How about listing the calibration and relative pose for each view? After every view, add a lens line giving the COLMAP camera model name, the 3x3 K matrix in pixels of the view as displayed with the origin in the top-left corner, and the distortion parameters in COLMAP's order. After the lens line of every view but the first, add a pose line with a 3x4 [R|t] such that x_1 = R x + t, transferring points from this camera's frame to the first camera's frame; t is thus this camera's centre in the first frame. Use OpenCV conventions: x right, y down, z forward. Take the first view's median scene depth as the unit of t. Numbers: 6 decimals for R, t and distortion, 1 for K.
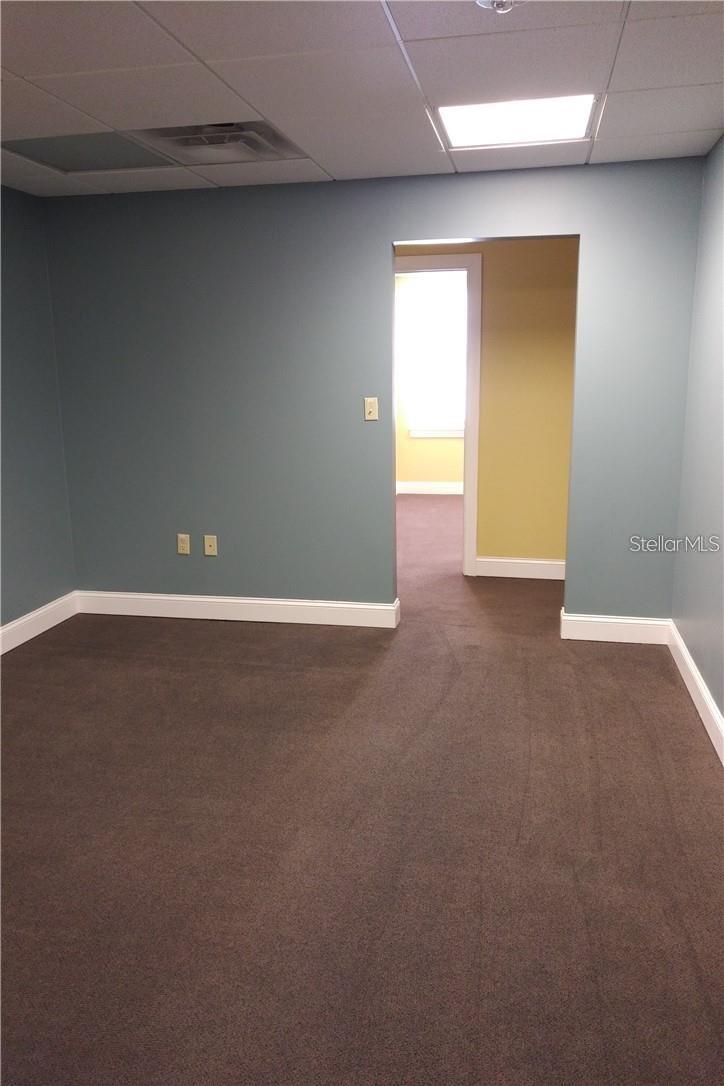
lens RADIAL K [[796.1, 0, 364.8], [0, 796.1, 546.7], [0, 0, 1]] dist [-0.001633, 0.017617]
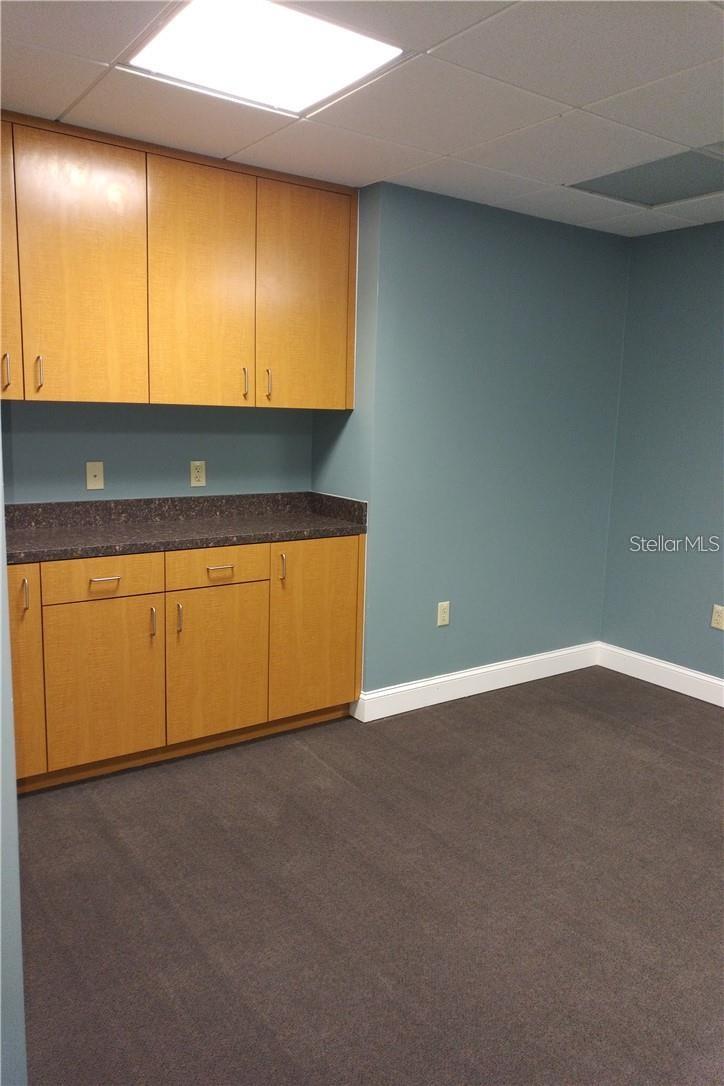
lens RADIAL K [[796.1, 0, 359.9], [0, 796.1, 533.6], [0, 0, 1]] dist [-0.001633, 0.017617]
pose [[0.727942, 0.133396, -0.672537, 0.071685], [-0.184882, 0.982747, -0.005188, -0.019028], [0.660241, 0.128117, 0.740046, 0.130205]]
